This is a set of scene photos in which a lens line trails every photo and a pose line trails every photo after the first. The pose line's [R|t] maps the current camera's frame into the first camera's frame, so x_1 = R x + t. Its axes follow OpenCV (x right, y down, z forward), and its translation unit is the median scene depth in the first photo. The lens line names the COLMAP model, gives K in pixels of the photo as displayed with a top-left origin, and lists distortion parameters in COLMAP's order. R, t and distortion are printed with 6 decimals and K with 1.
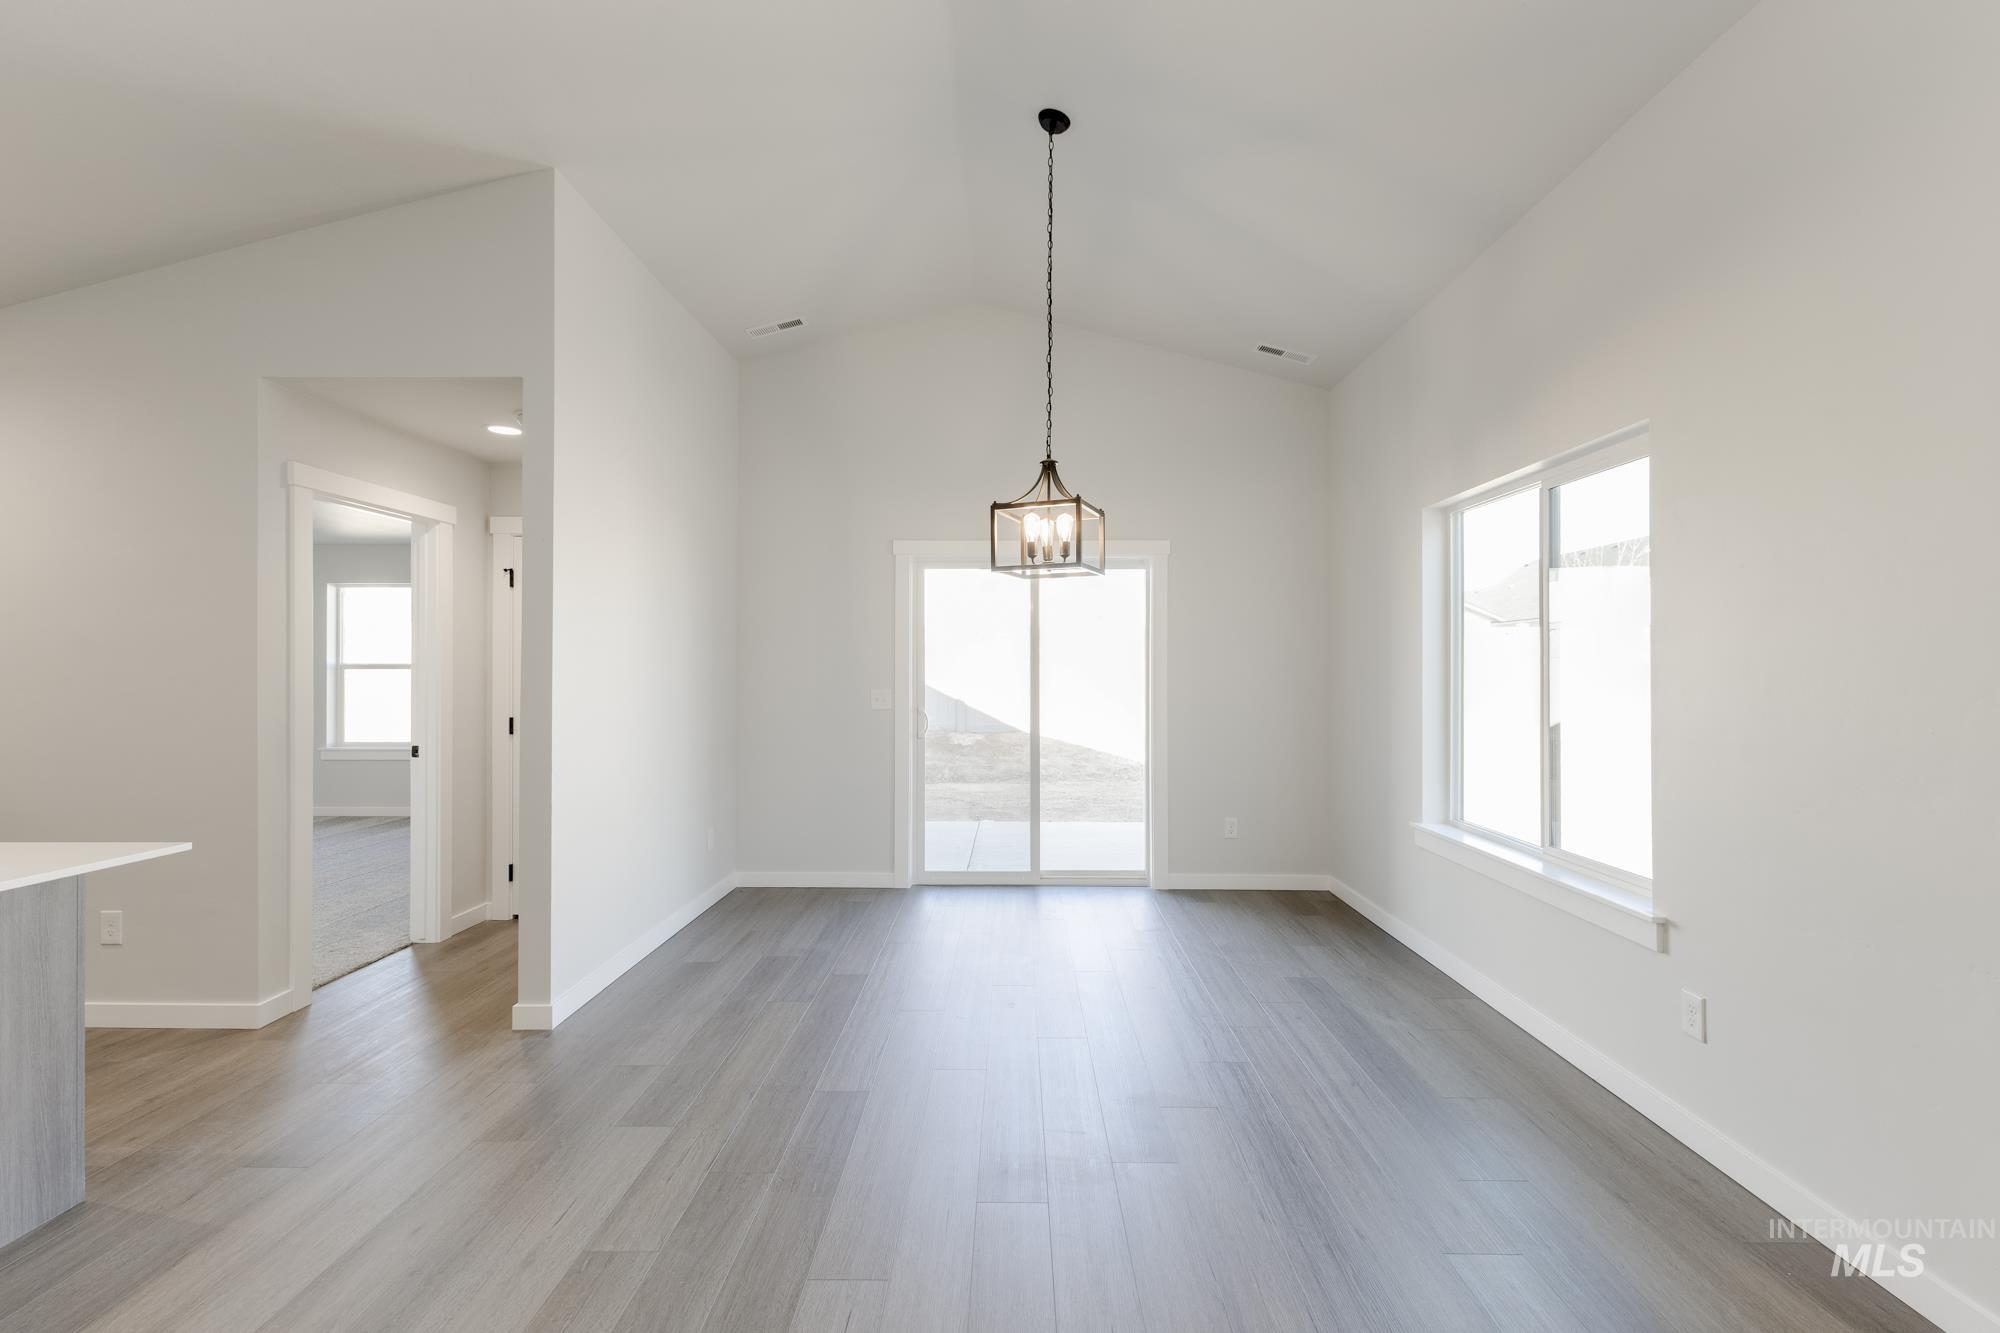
lens RADIAL K [[876.9, 0, 995.4], [0, 876.9, 653.5], [0, 0, 1]] dist [0.009562, -0.000744]
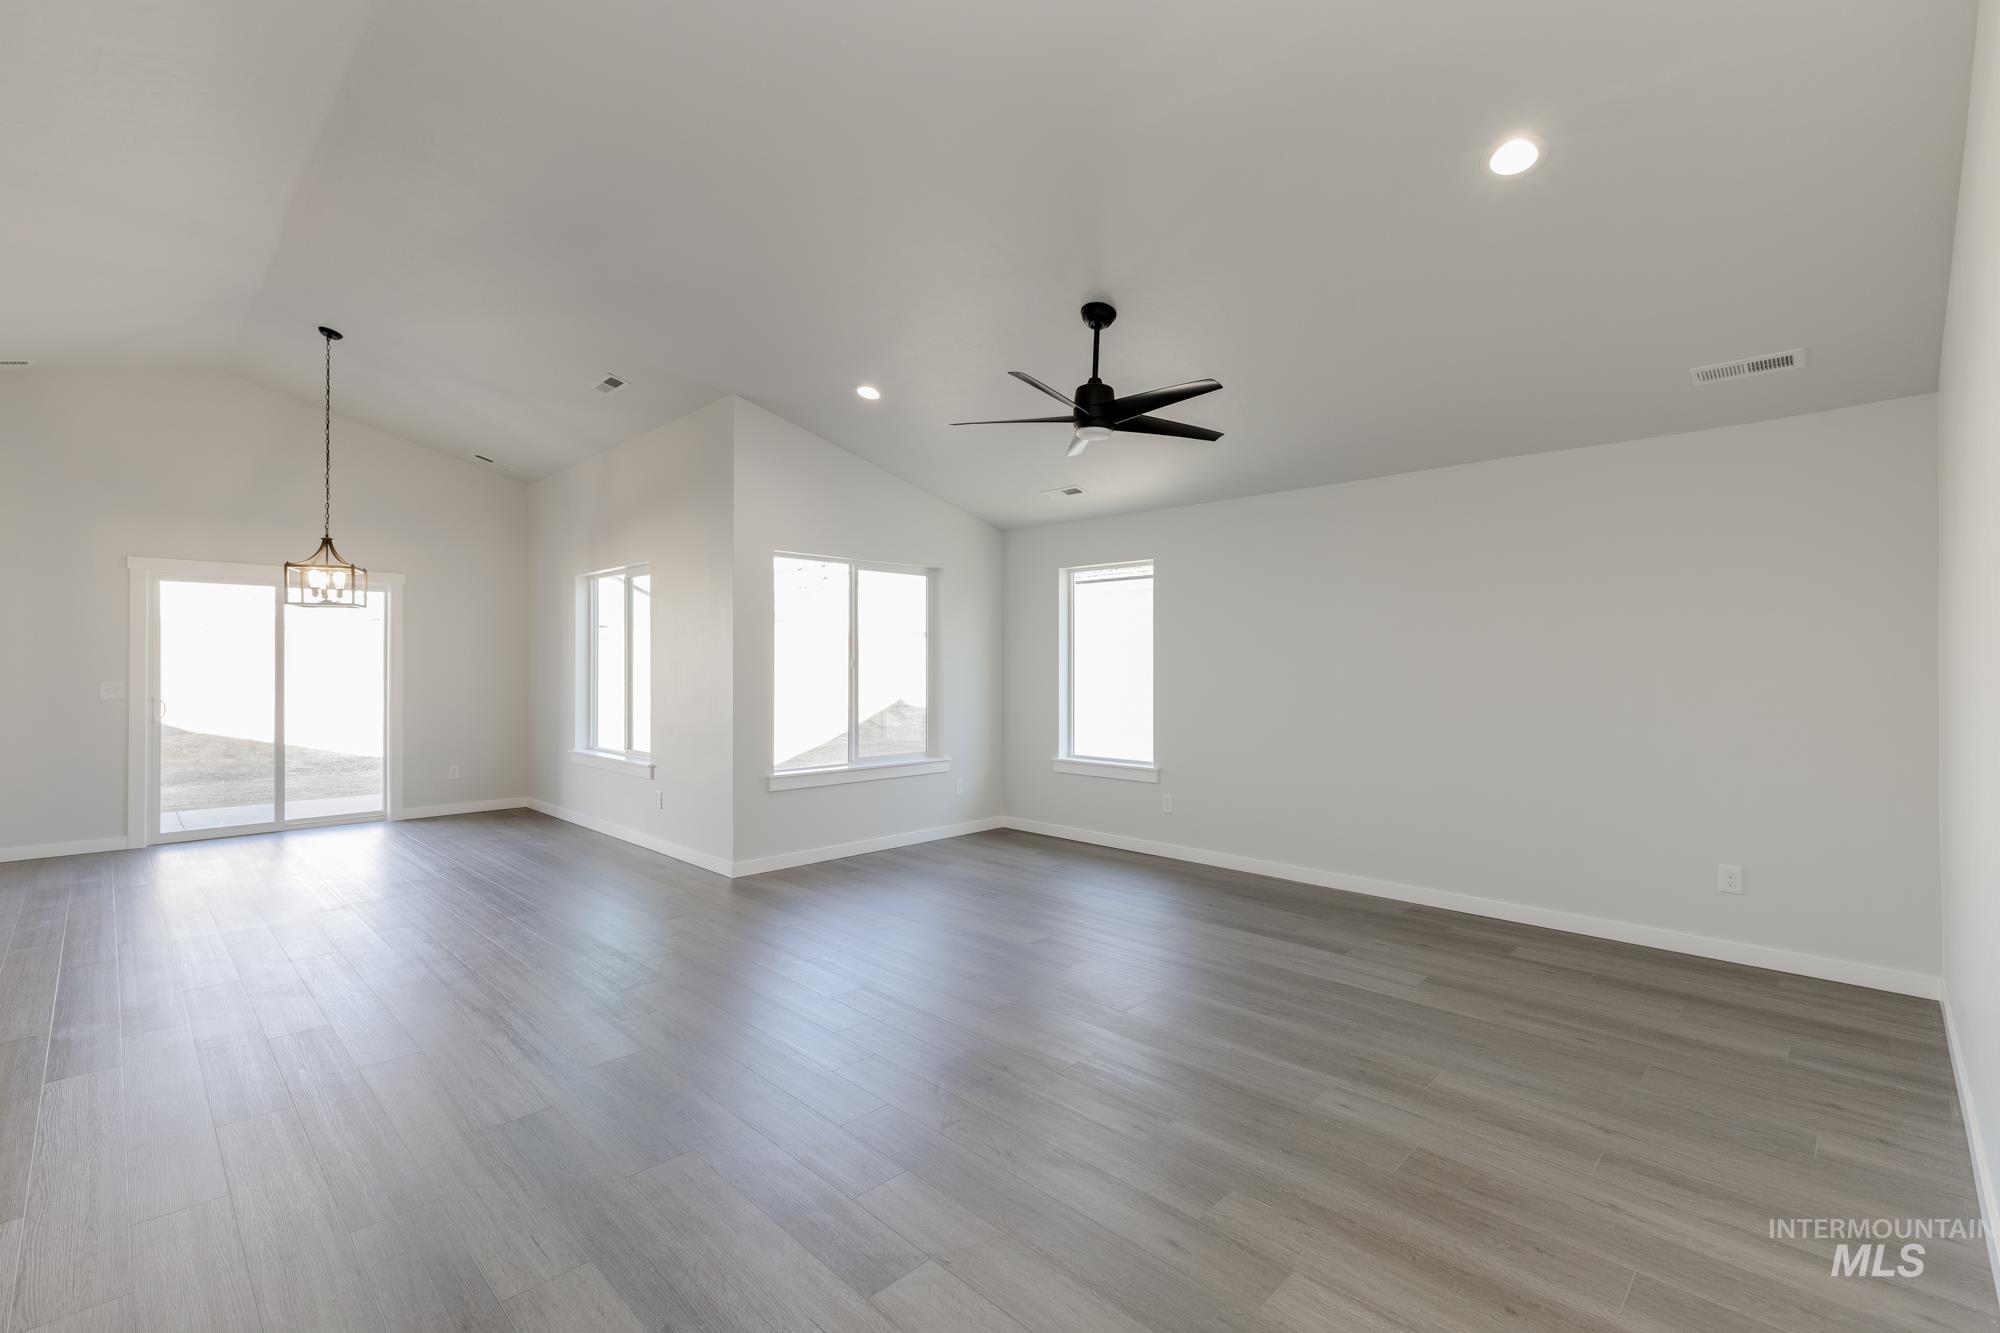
lens RADIAL K [[876.9, 0, 1001.6], [0, 876.9, 671.9], [0, 0, 1]] dist [0.009562, -0.000744]
pose [[0.684612, -0.004912, 0.728891, -0.226801], [-0.013527, 0.999719, 0.019442, -0.014410], [-0.728782, -0.023169, 0.684353, -0.860355]]
